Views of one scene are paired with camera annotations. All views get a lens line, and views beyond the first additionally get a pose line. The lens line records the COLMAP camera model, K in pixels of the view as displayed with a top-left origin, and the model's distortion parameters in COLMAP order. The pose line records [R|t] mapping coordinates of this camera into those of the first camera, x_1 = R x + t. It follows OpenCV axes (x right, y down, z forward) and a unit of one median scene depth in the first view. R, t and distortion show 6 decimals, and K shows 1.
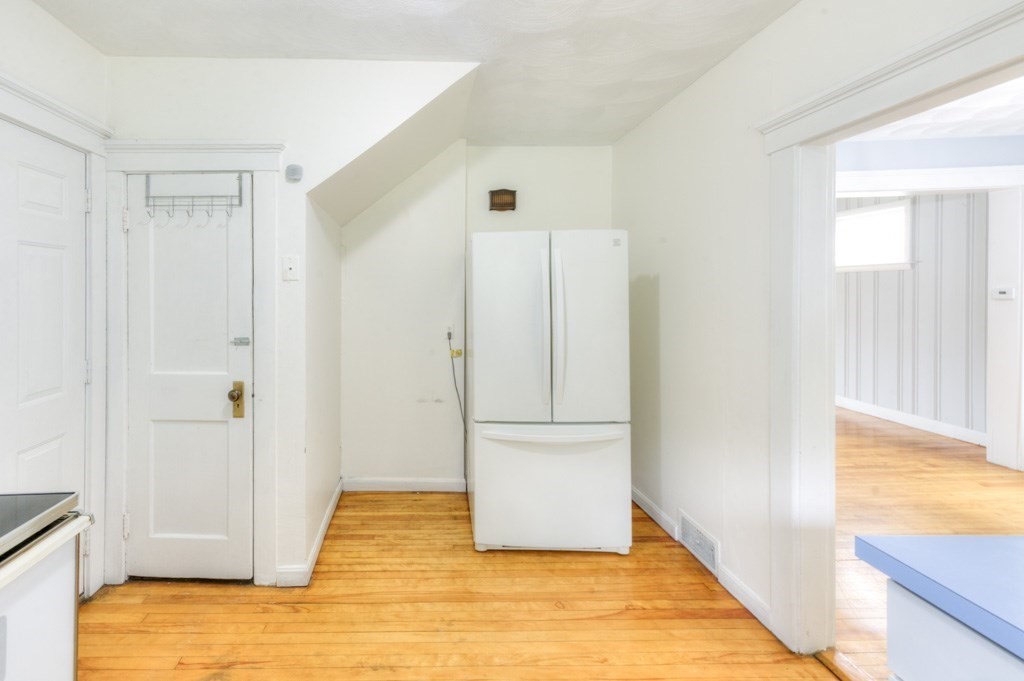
lens RADIAL K [[425.2, 0, 441.8], [0, 425.2, 294.5], [0, 0, 1]] dist [0.003284, 0.000819]
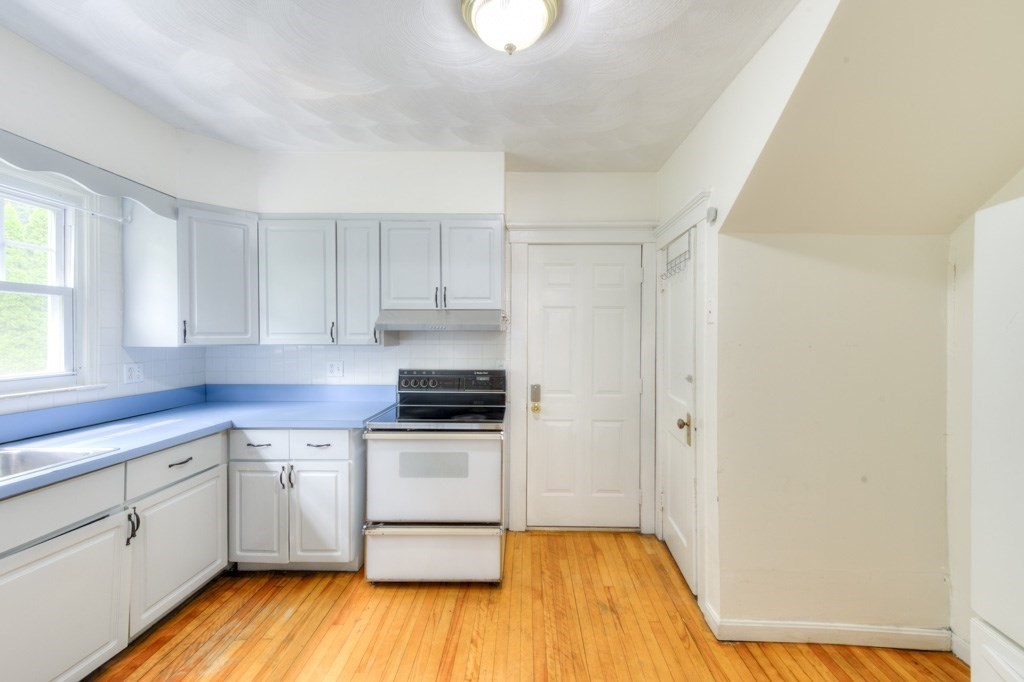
lens RADIAL K [[417.4, 0, 517.9], [0, 417.4, 339.6], [0, 0, 1]] dist [0.013143, -0.002059]
pose [[-0.053860, 0.016221, -0.998417, 0.716554], [-0.011032, 0.999797, 0.016839, -0.006893], [0.998488, 0.011921, -0.053670, 0.654476]]
